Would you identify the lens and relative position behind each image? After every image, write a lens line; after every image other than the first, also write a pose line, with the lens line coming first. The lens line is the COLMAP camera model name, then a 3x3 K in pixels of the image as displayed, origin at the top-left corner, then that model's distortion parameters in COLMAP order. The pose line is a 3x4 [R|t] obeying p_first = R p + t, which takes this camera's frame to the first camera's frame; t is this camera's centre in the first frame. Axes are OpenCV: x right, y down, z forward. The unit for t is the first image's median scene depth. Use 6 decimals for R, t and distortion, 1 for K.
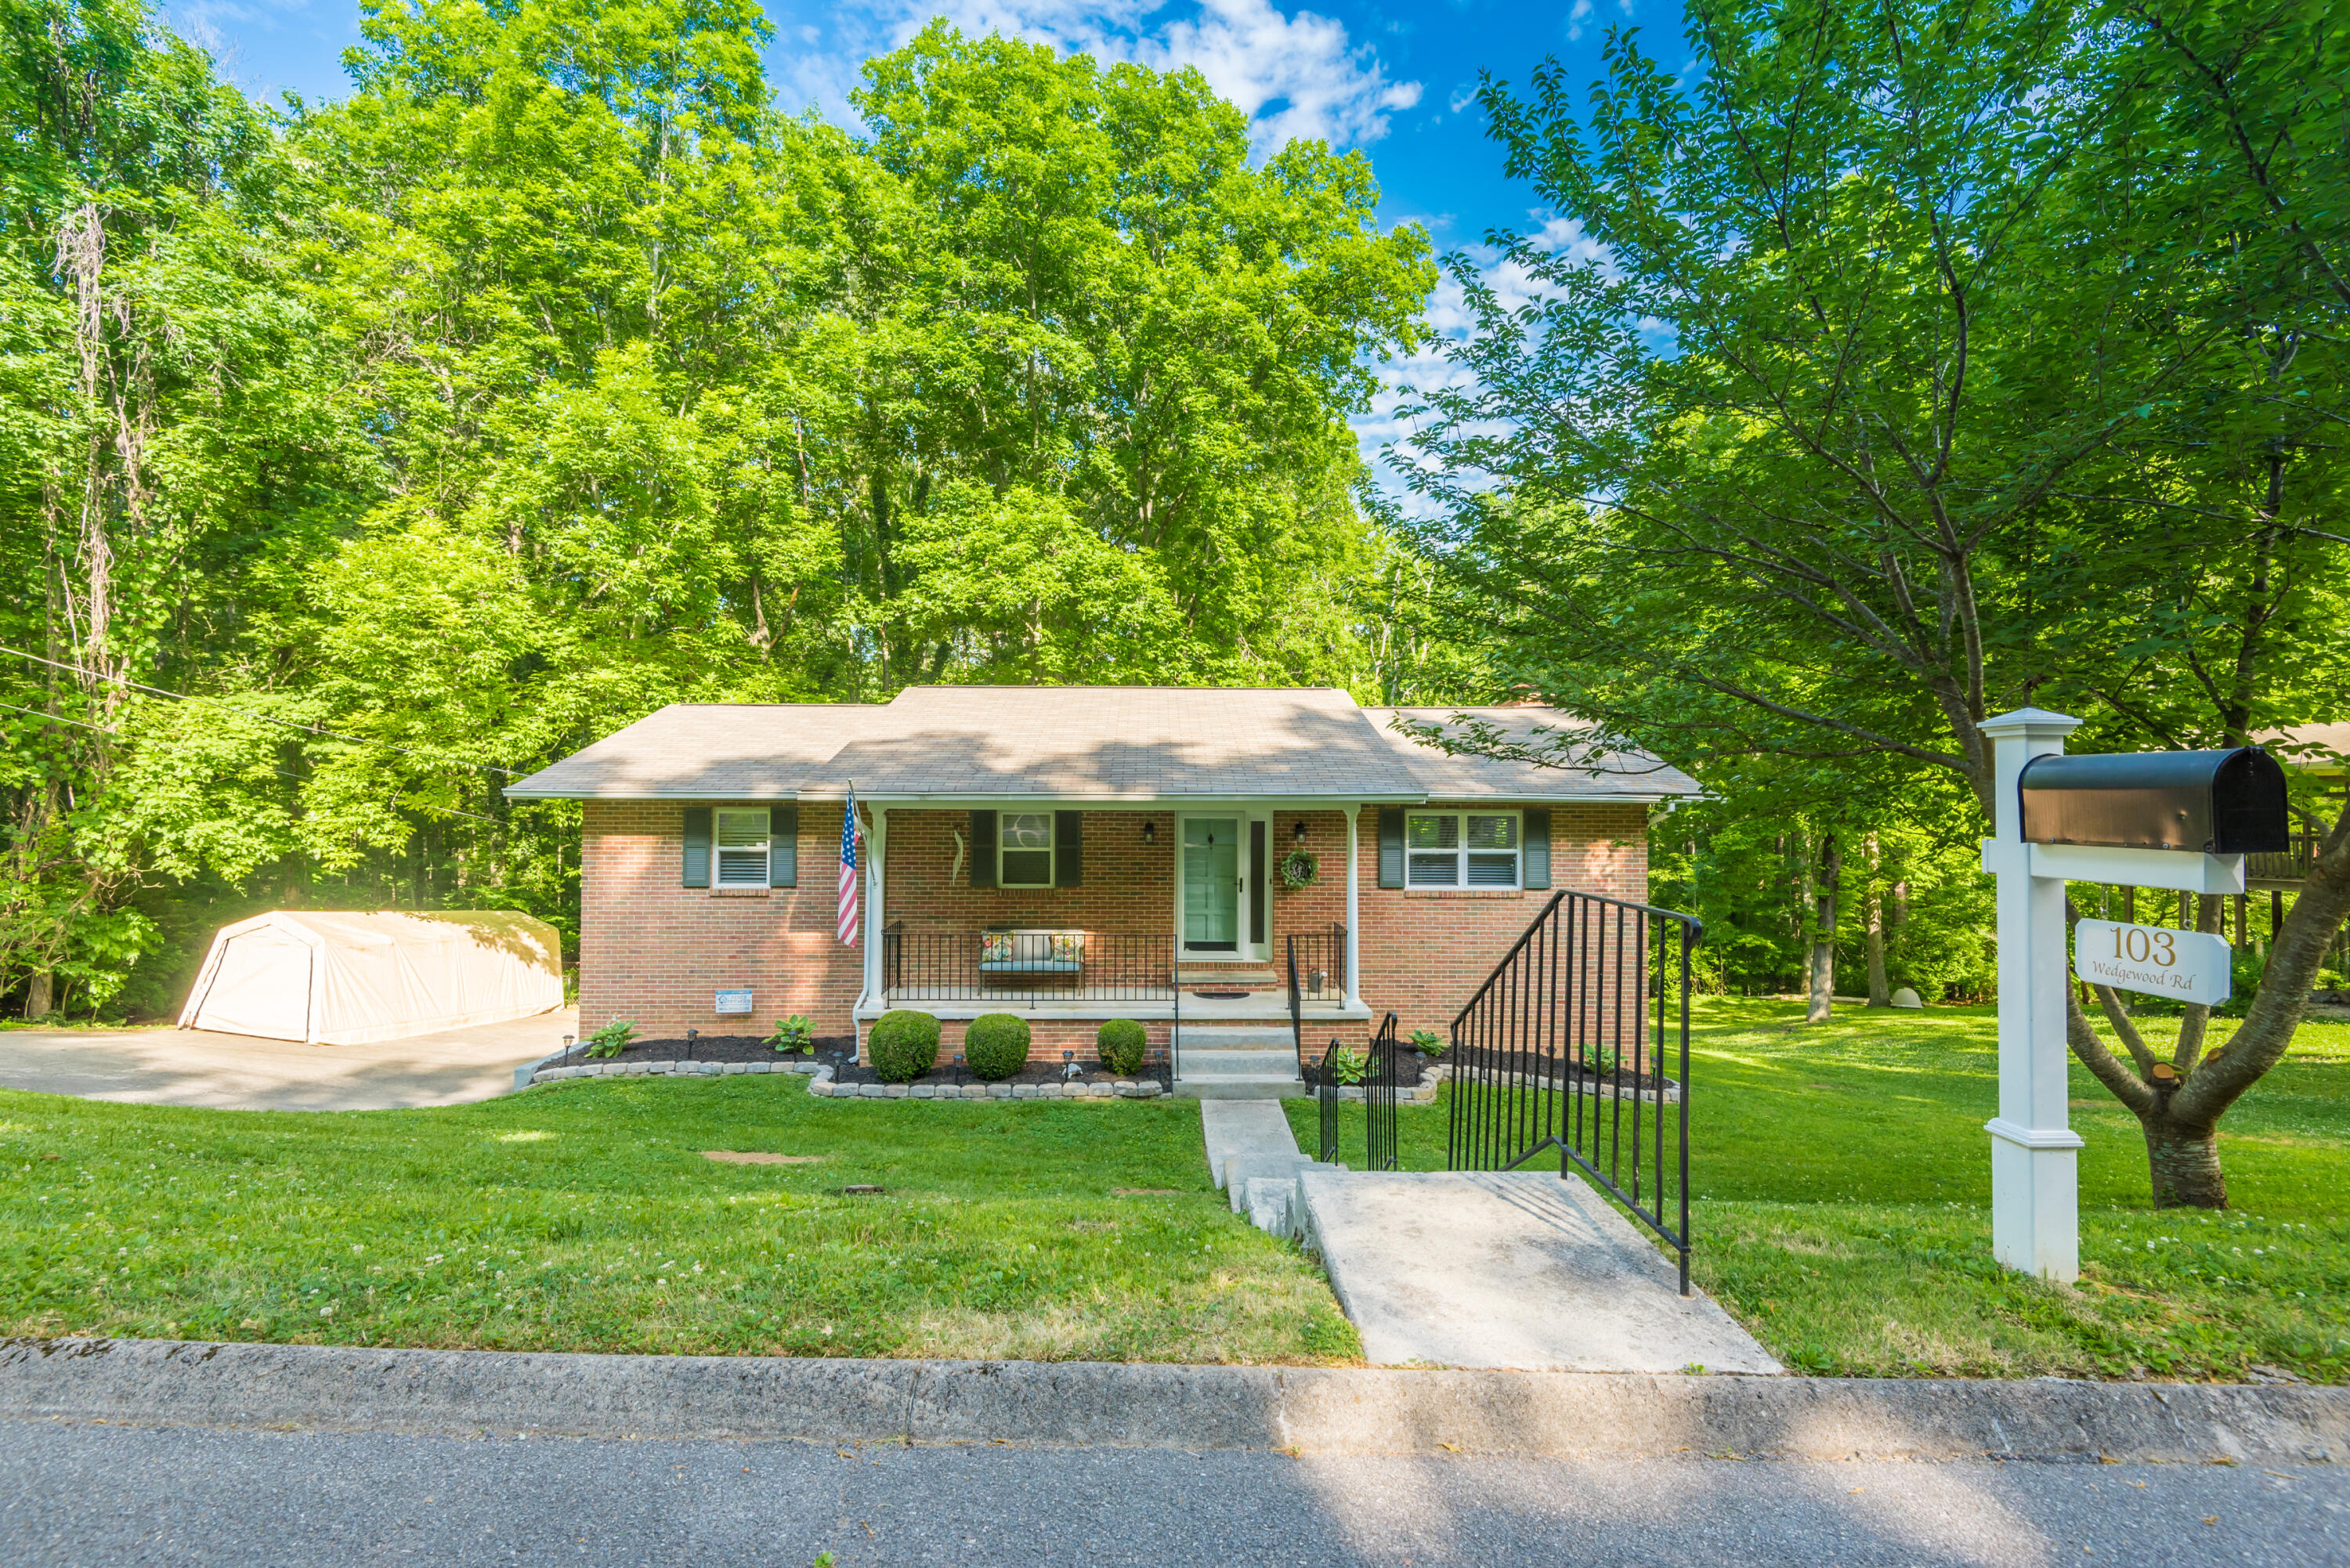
lens RADIAL K [[1051.3, 0, 1168.4], [0, 1051.3, 765.1], [0, 0, 1]] dist [0.000253, -0.000739]
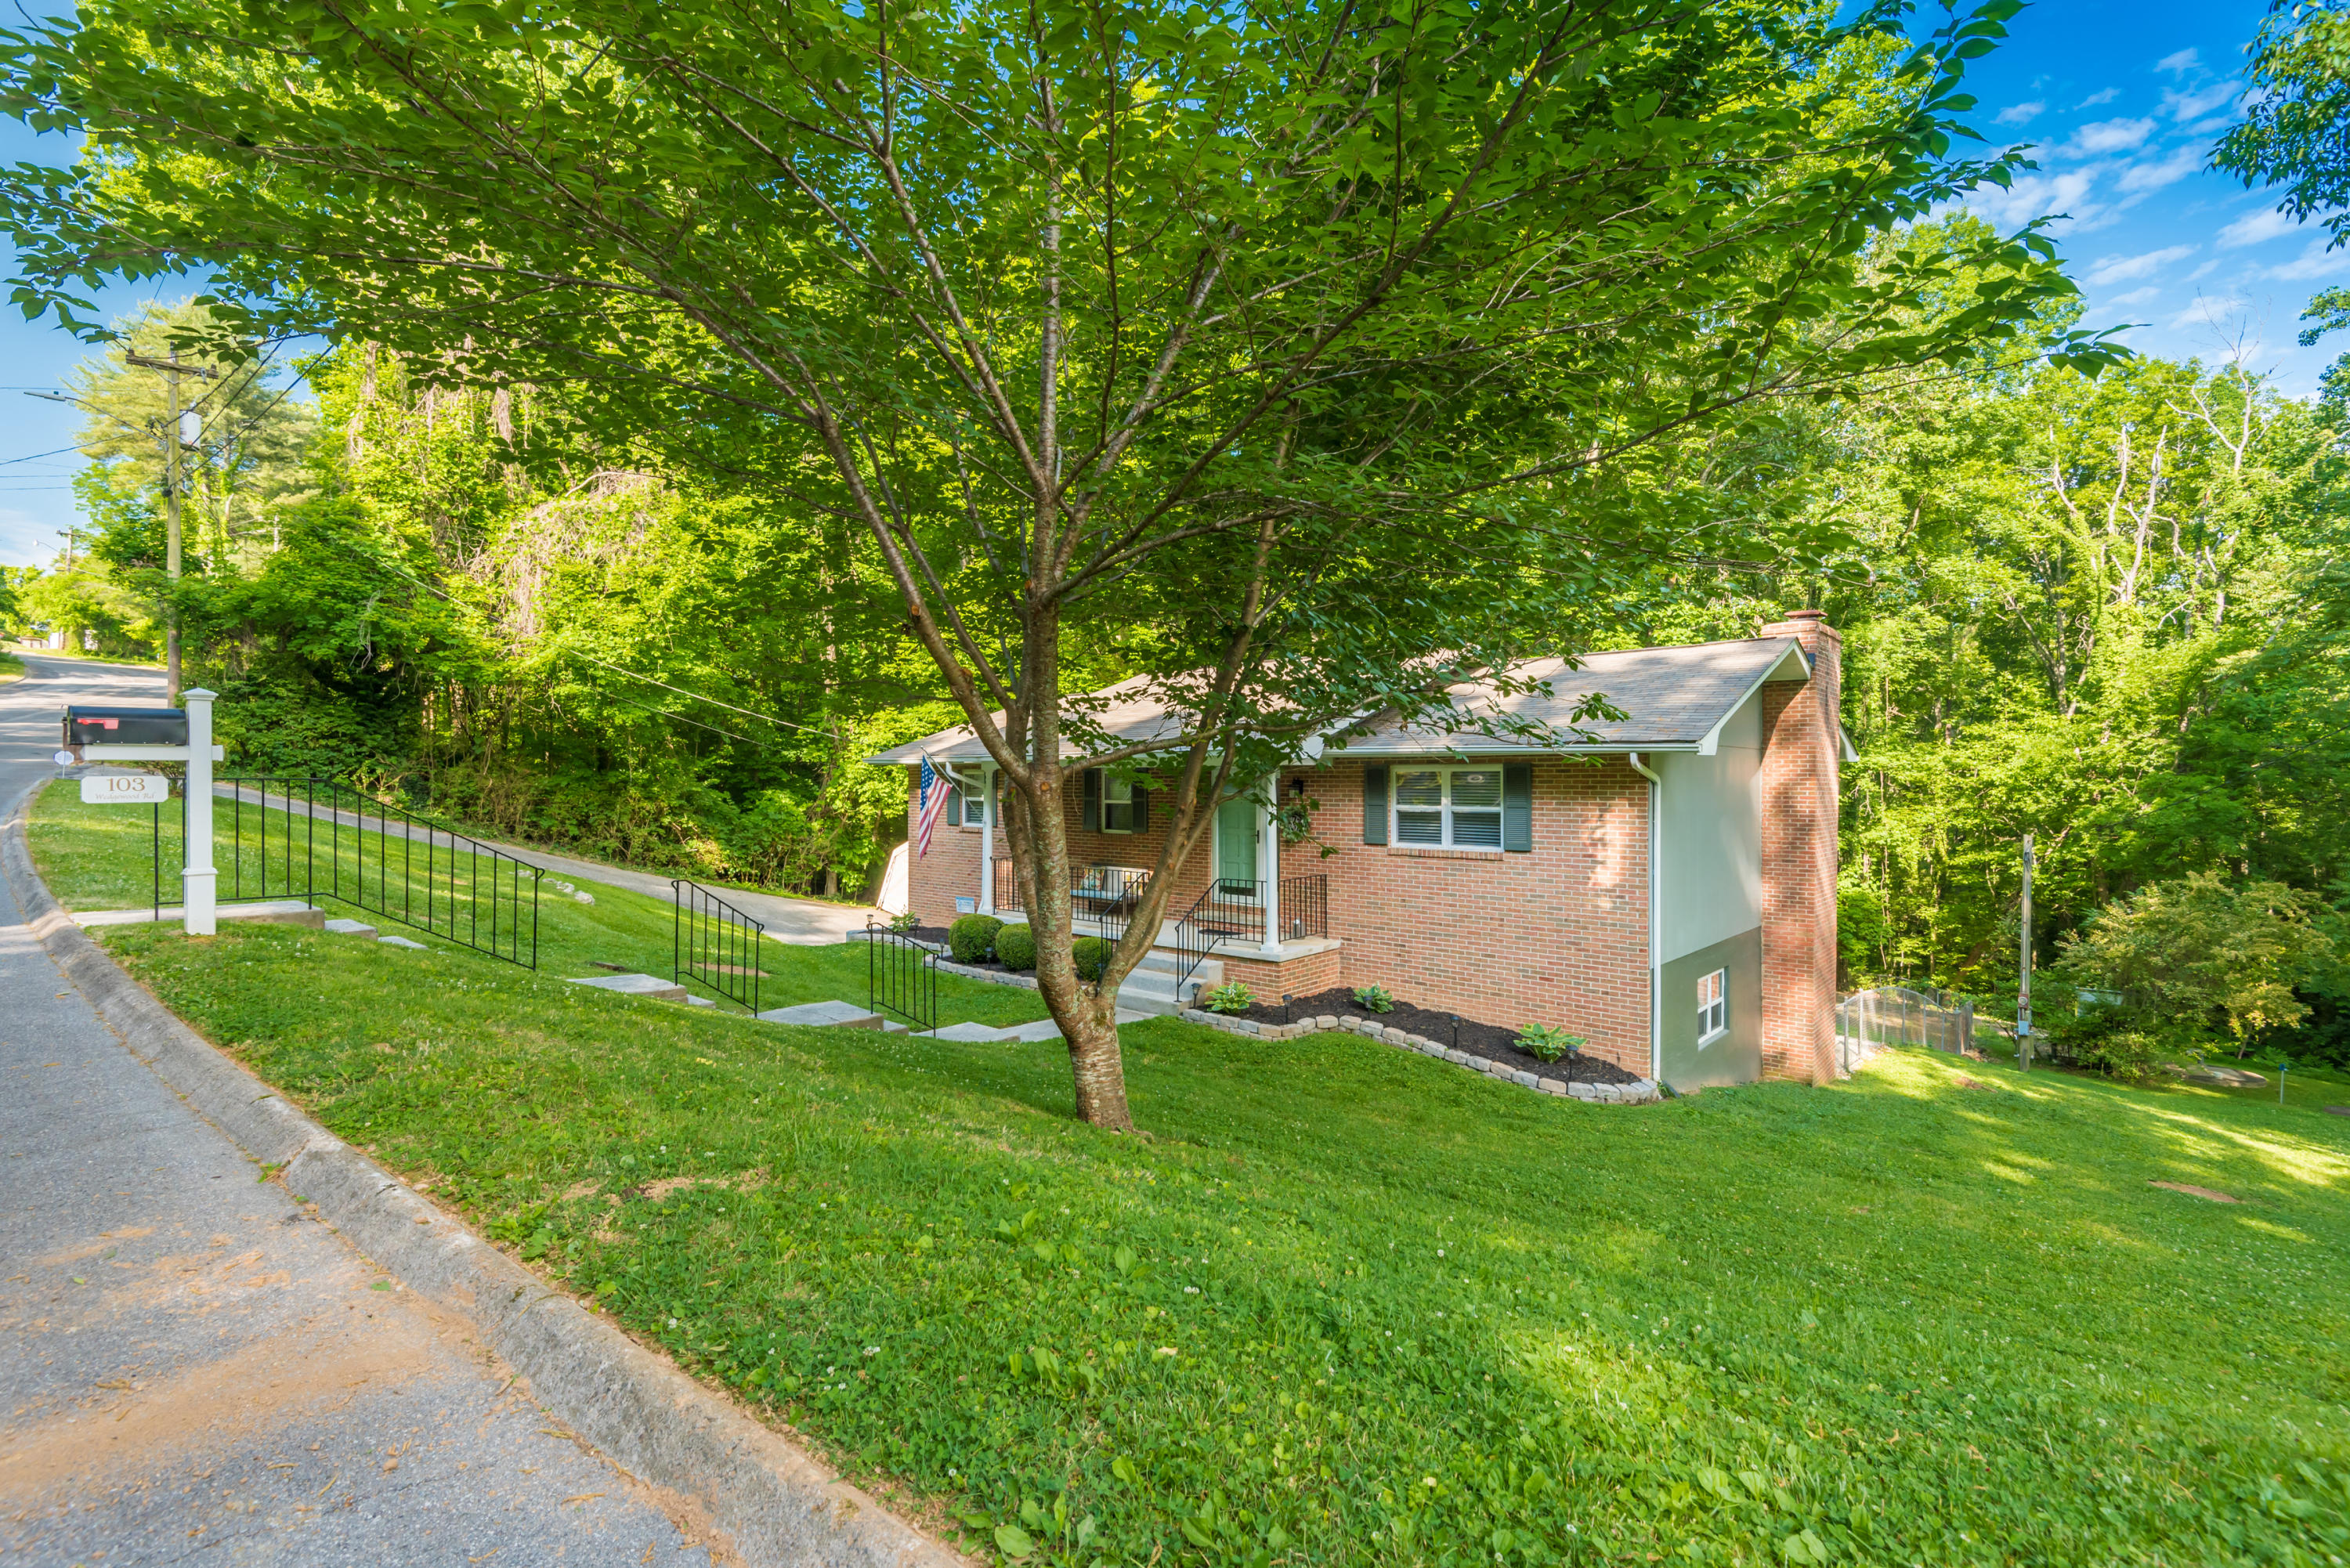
lens RADIAL K [[1051.3, 0, 1168.4], [0, 1051.3, 765.1], [0, 0, 1]] dist [0.000253, -0.000739]
pose [[0.758784, -0.011619, -0.651239, 0.473951], [0.036395, 0.999035, 0.024581, 0.007100], [0.650325, -0.042354, 0.758474, 0.083495]]
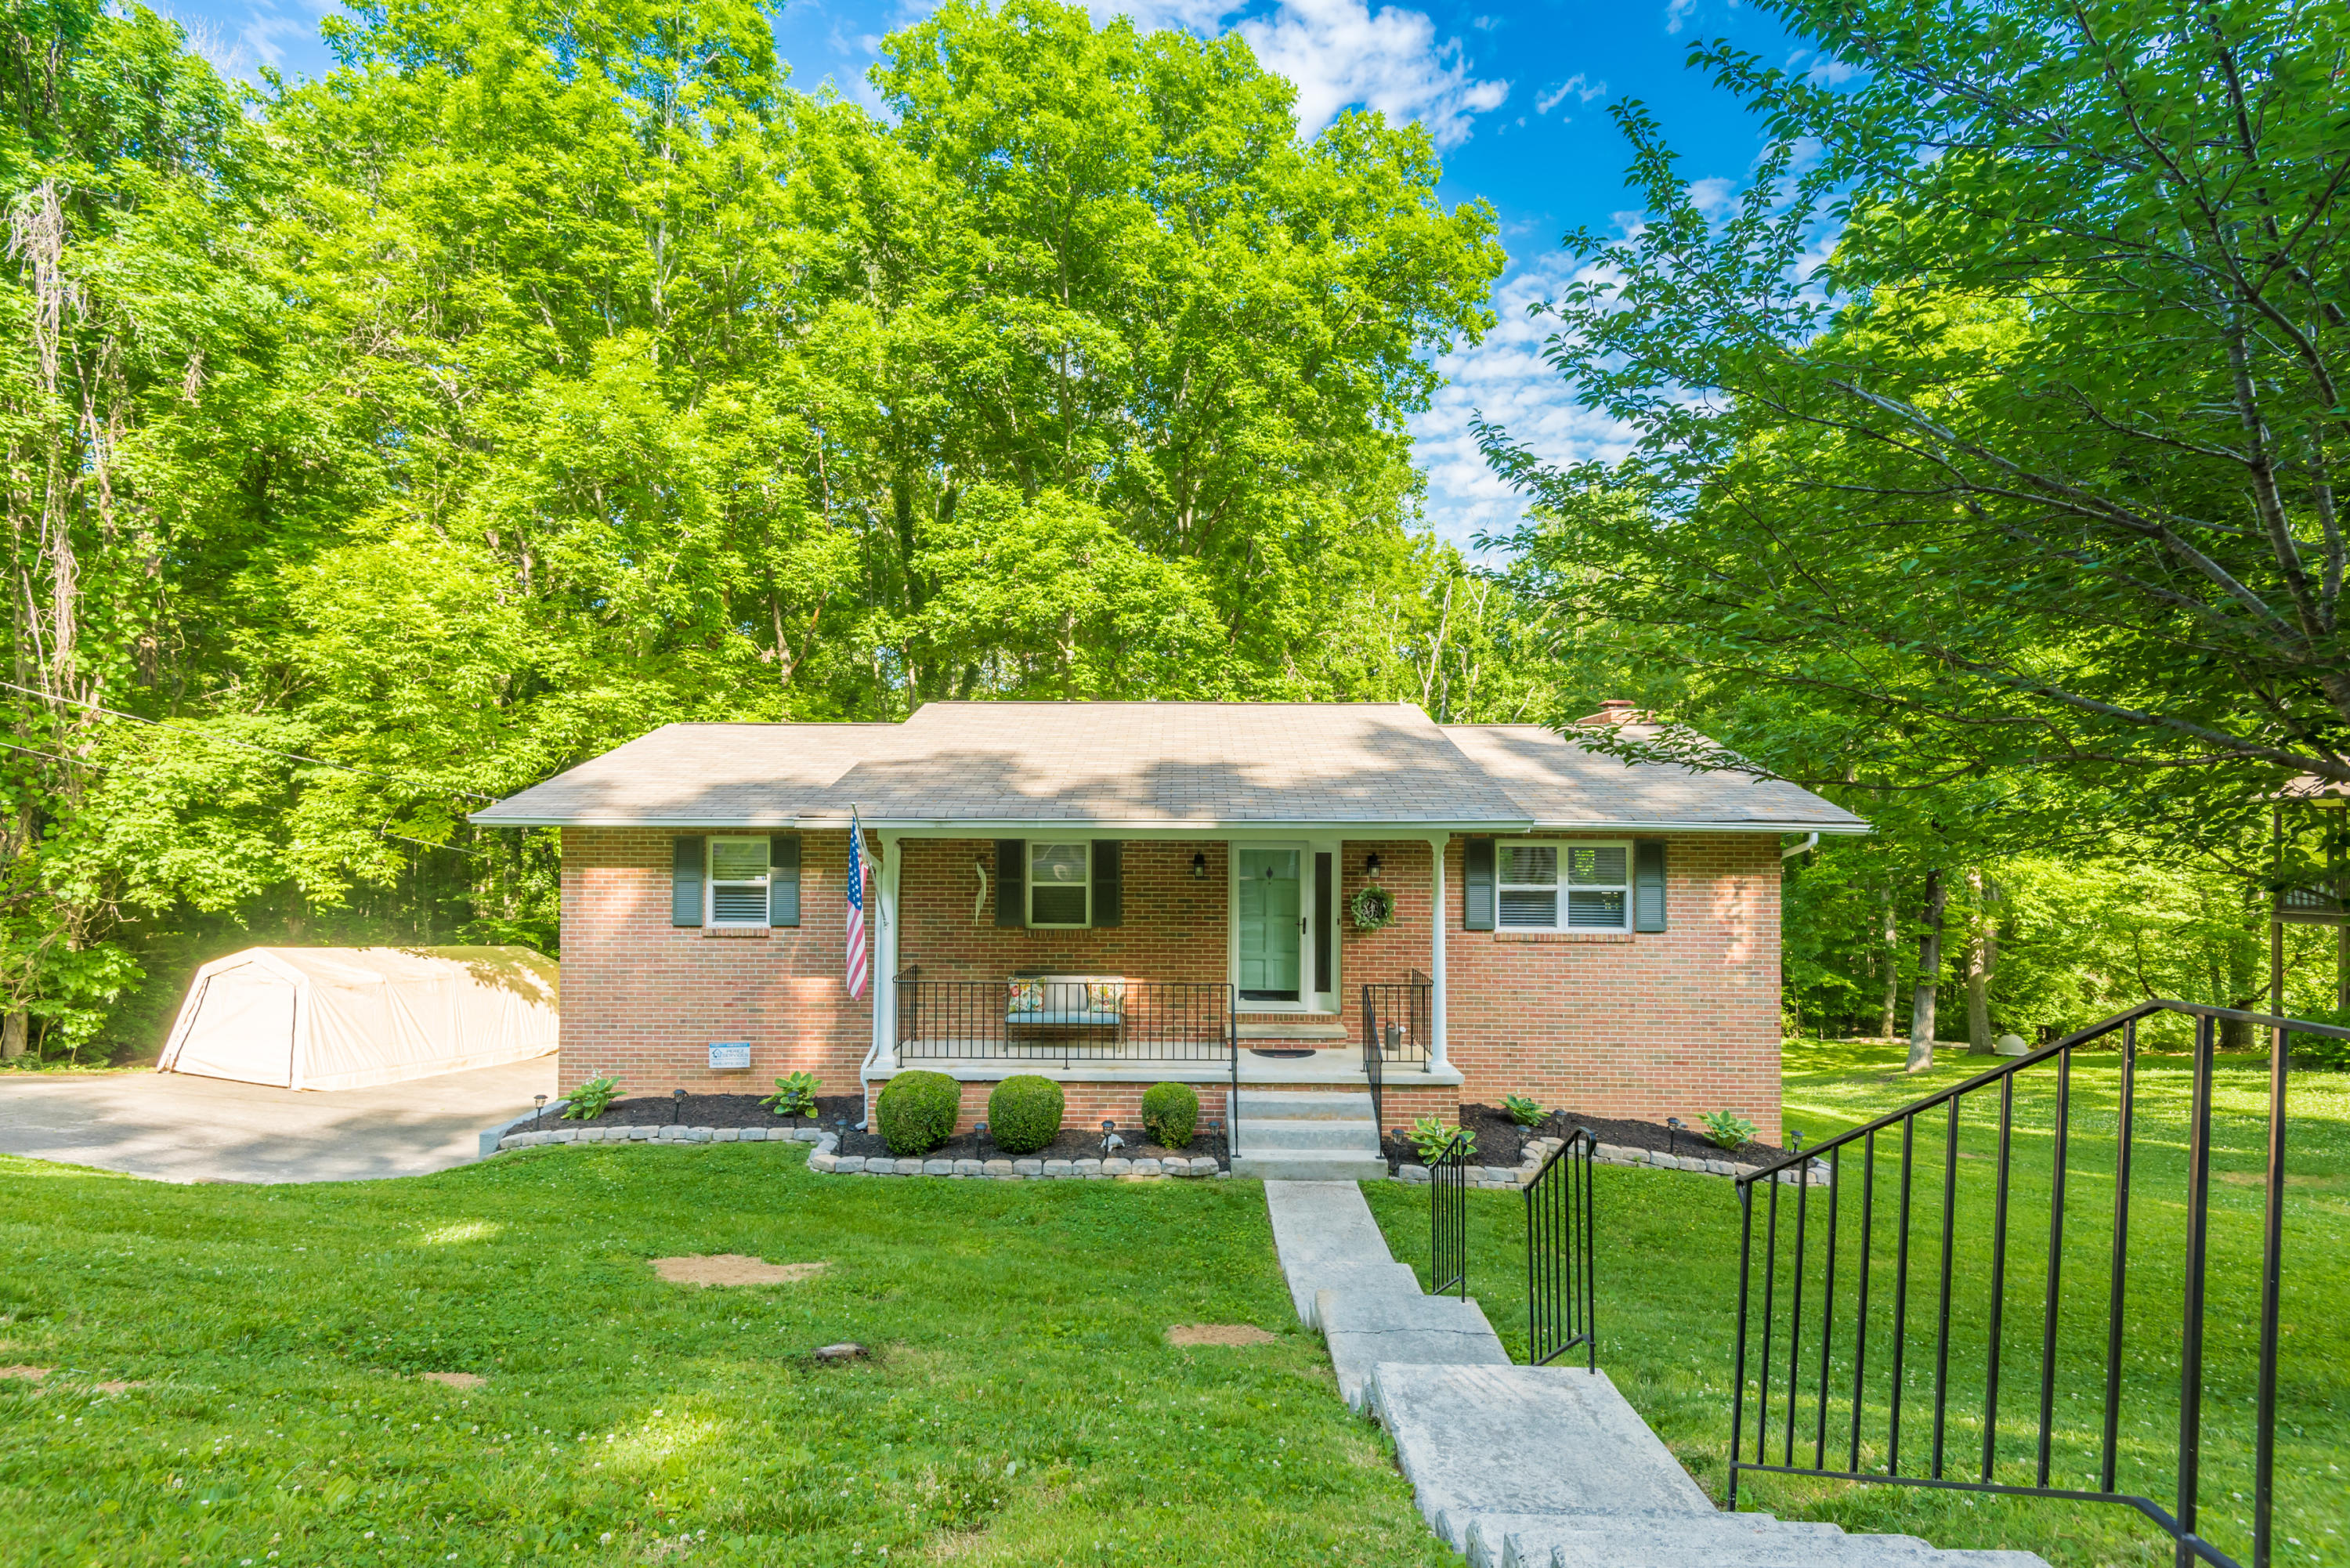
lens RADIAL K [[1046.5, 0, 1174.2], [0, 1046.5, 801.1], [0, 0, 1]] dist [0.002166, 0.000712]
pose [[0.999740, 0.000290, -0.022788, -0.013187], [-0.000174, 0.999987, 0.005110, 0.004219], [0.022789, -0.005104, 0.999727, 0.088768]]
